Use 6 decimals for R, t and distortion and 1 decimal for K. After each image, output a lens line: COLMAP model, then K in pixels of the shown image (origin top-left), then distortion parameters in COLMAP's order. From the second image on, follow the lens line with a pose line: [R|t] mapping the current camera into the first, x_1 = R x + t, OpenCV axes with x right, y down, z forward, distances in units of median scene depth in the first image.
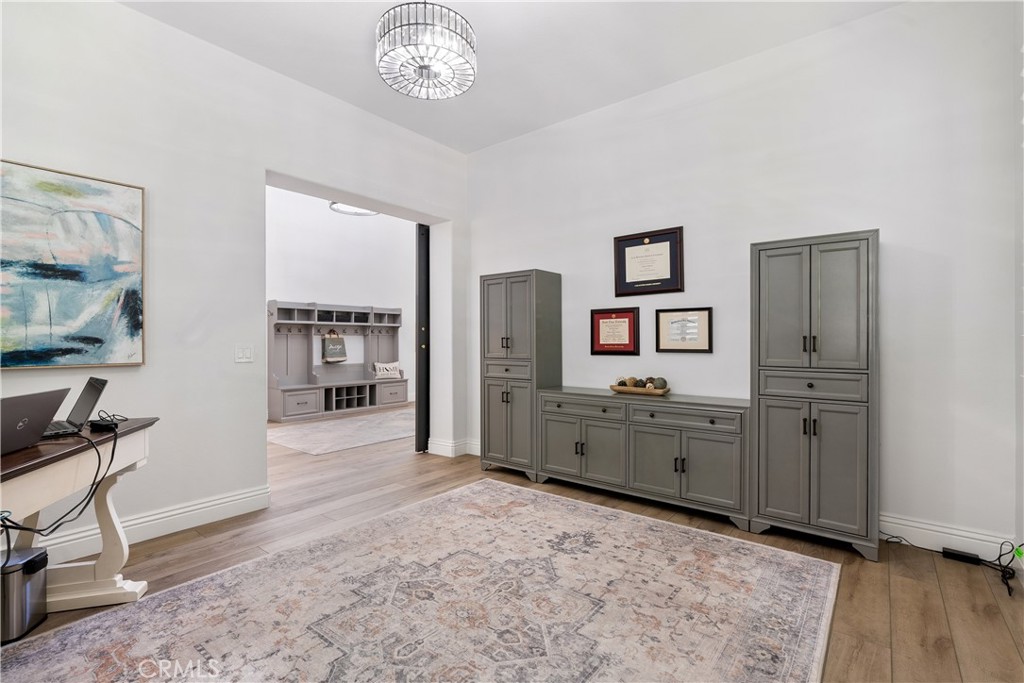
lens RADIAL K [[470.7, 0, 512.8], [0, 470.7, 342.3], [0, 0, 1]] dist [-0.000339, -0.000163]
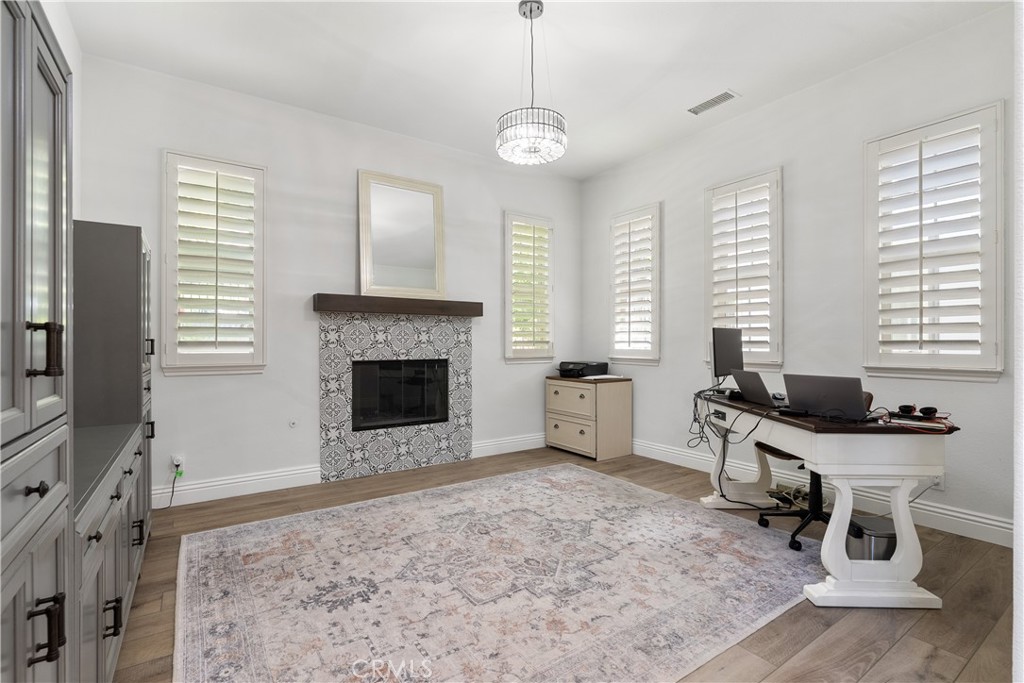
lens RADIAL K [[470.7, 0, 512.1], [0, 470.7, 342.4], [0, 0, 1]] dist [-0.000339, -0.000163]
pose [[-0.955909, 0.003240, 0.293644, -0.432359], [0.003121, 0.999995, -0.000872, -0.001342], [-0.293645, 0.000083, -0.955915, 1.897877]]
